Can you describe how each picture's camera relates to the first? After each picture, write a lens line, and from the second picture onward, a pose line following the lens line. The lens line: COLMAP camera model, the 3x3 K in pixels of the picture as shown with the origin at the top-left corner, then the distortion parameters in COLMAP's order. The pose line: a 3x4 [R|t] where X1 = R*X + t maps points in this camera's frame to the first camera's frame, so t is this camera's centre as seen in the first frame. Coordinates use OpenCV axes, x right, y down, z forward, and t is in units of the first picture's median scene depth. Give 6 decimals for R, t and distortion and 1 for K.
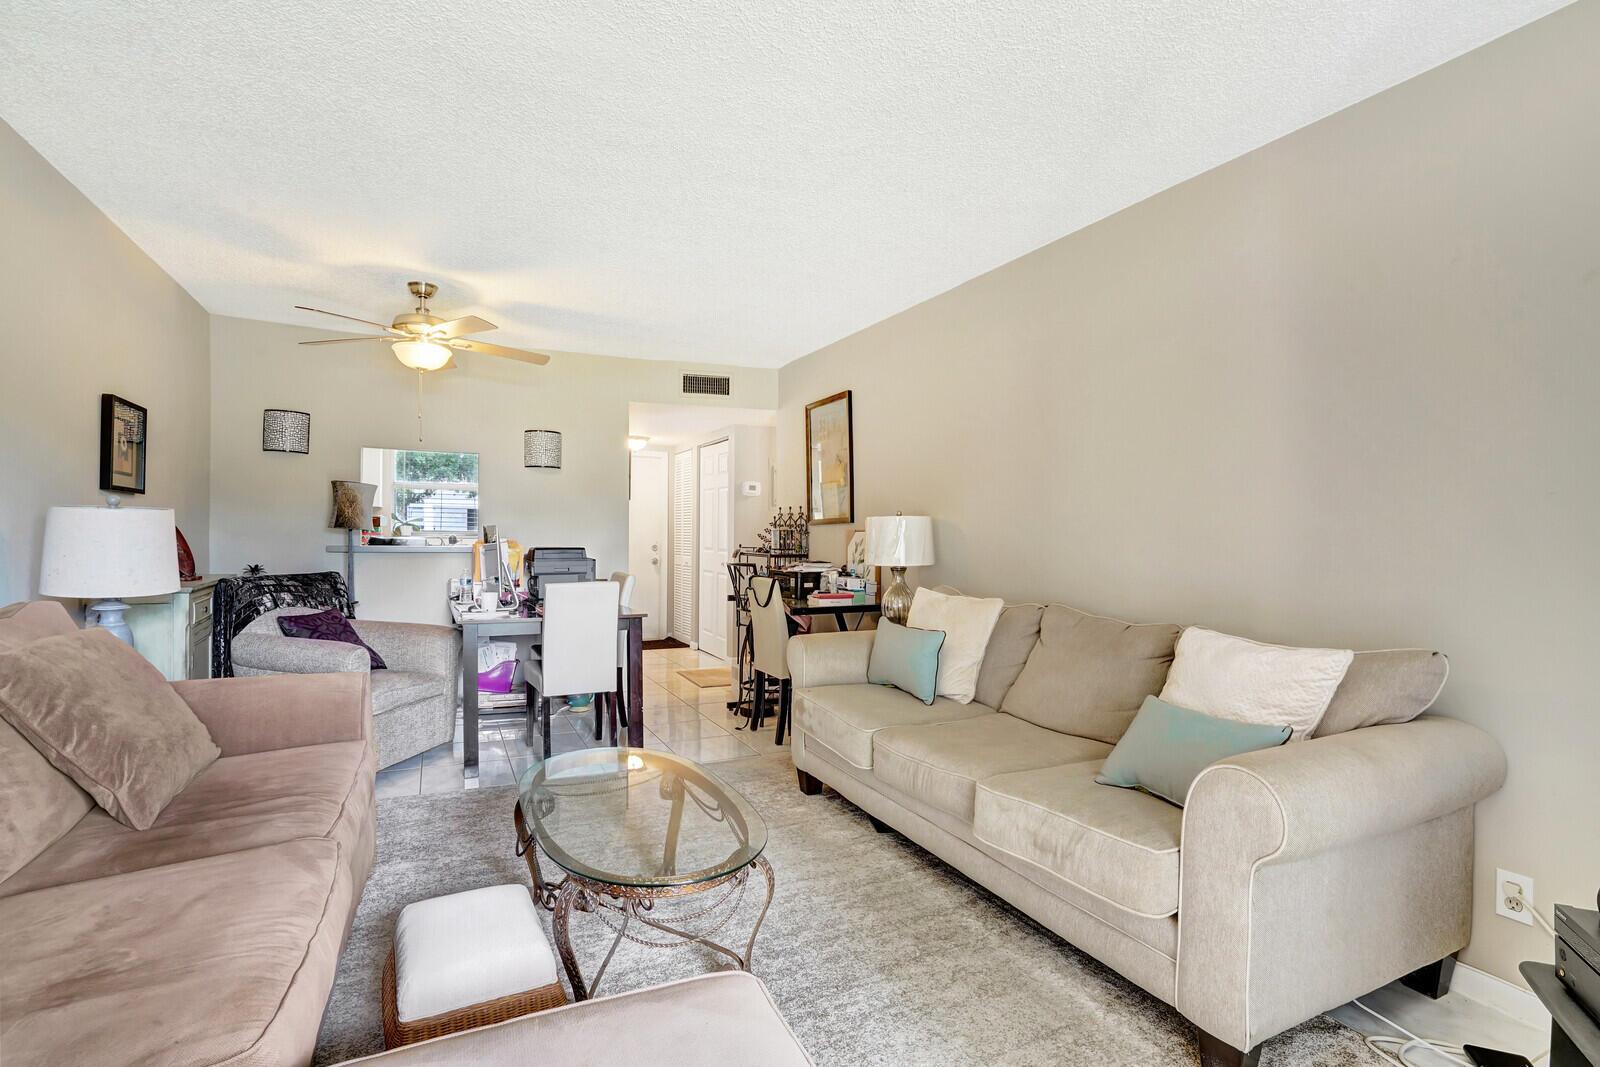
lens RADIAL K [[738.9, 0, 788.2], [0, 738.9, 528.0], [0, 0, 1]] dist [-0.044093, 0.017839]
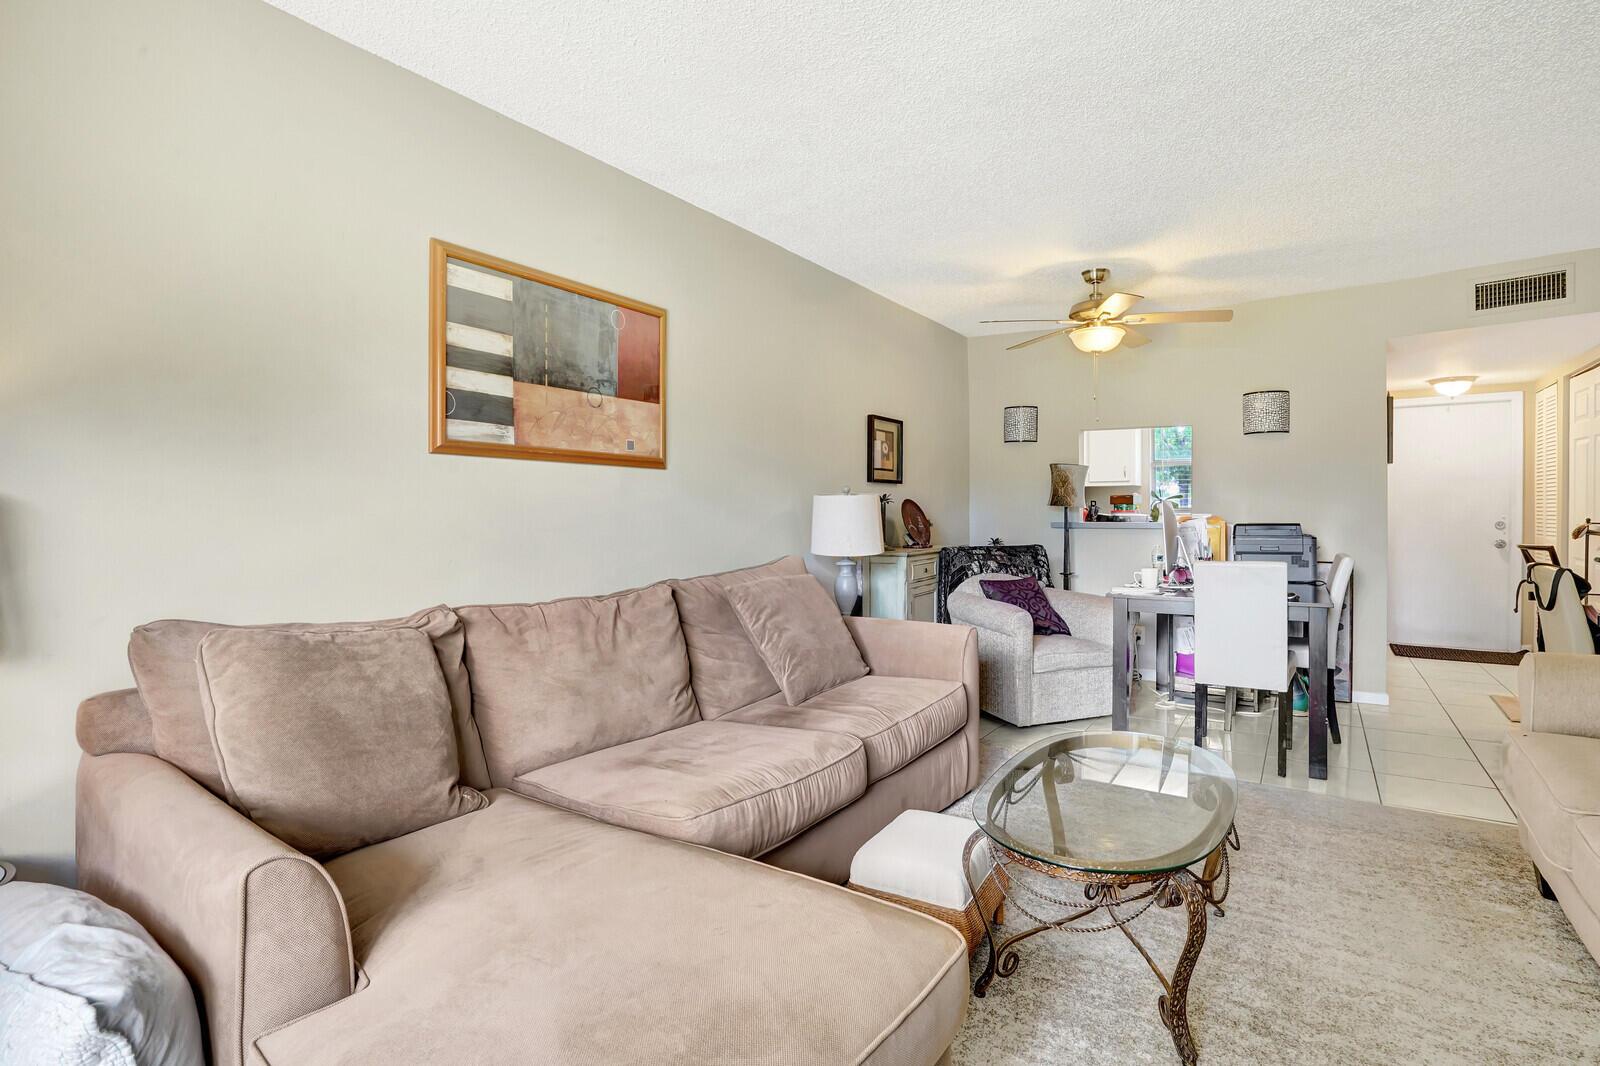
lens RADIAL K [[738.9, 0, 771.4], [0, 738.9, 511.1], [0, 0, 1]] dist [-0.044093, 0.017839]
pose [[0.524337, -0.014904, -0.851381, 0.190155], [0.020376, 0.999780, -0.004953, 0.007084], [0.851267, -0.014750, 0.524525, 0.070395]]
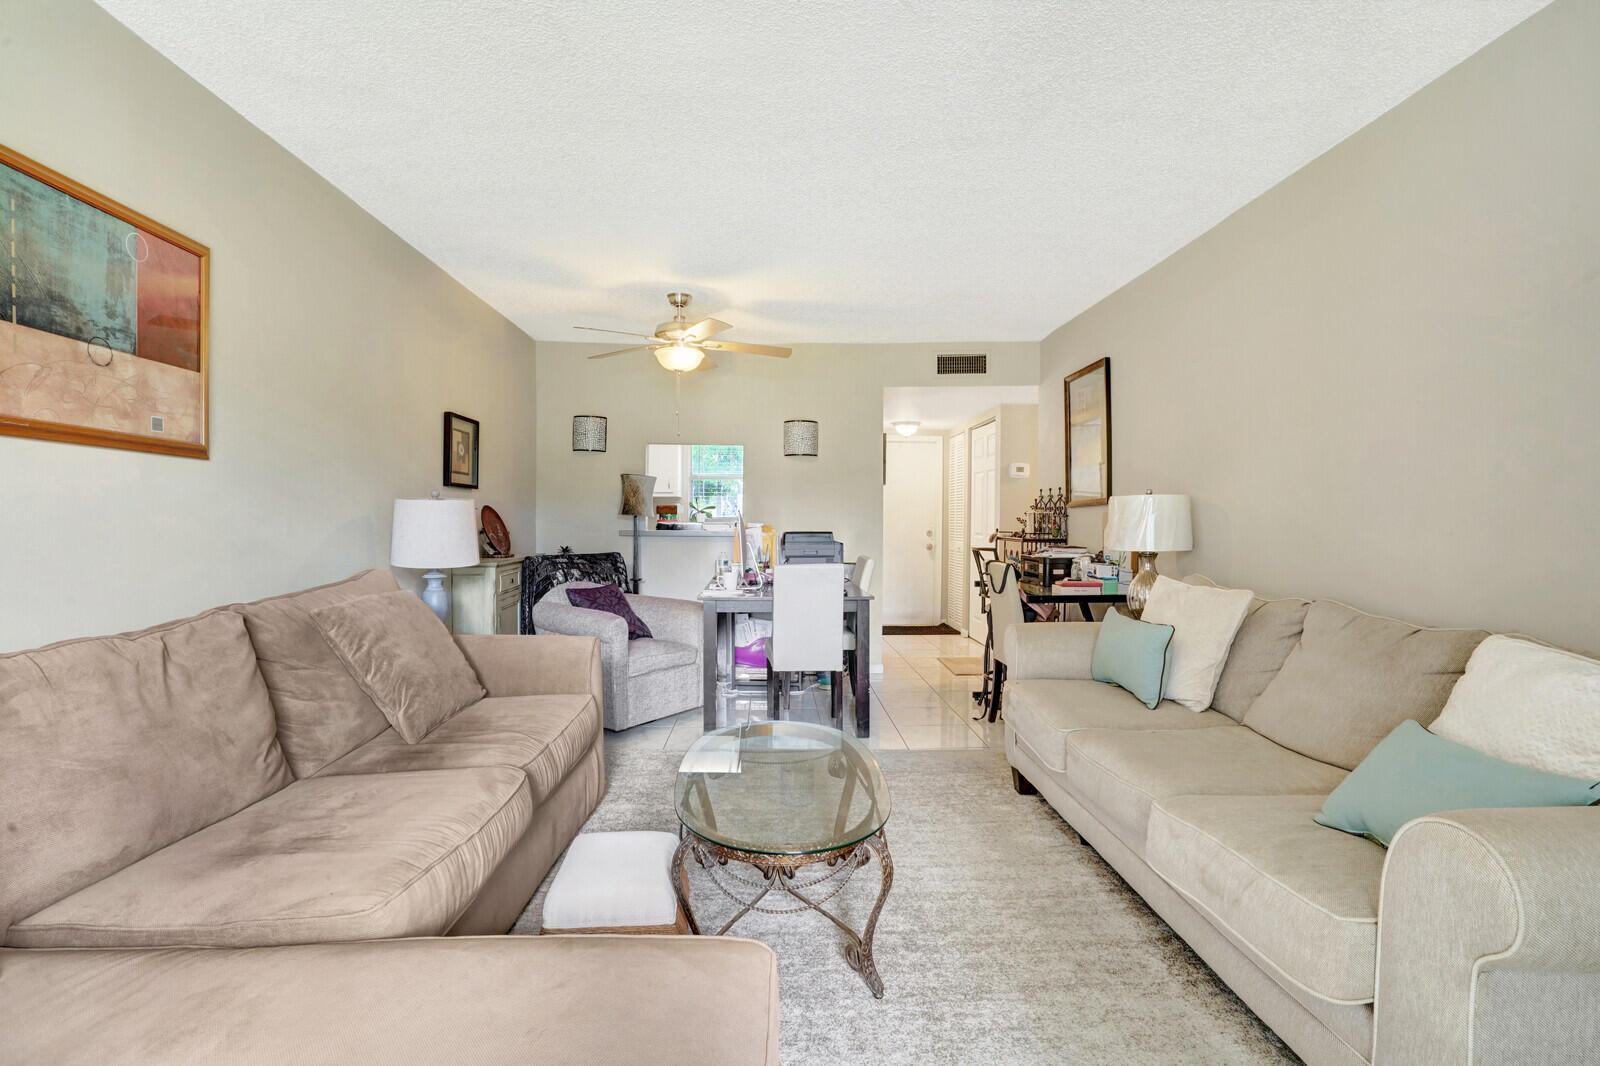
lens RADIAL K [[738.9, 0, 779.8], [0, 738.9, 531.3], [0, 0, 1]] dist [-0.044093, 0.017839]
pose [[0.918477, -0.000063, -0.395474, 0.112106], [0.009026, 0.999743, 0.020804, 0.006131], [0.395371, -0.022678, 0.918241, 0.030768]]
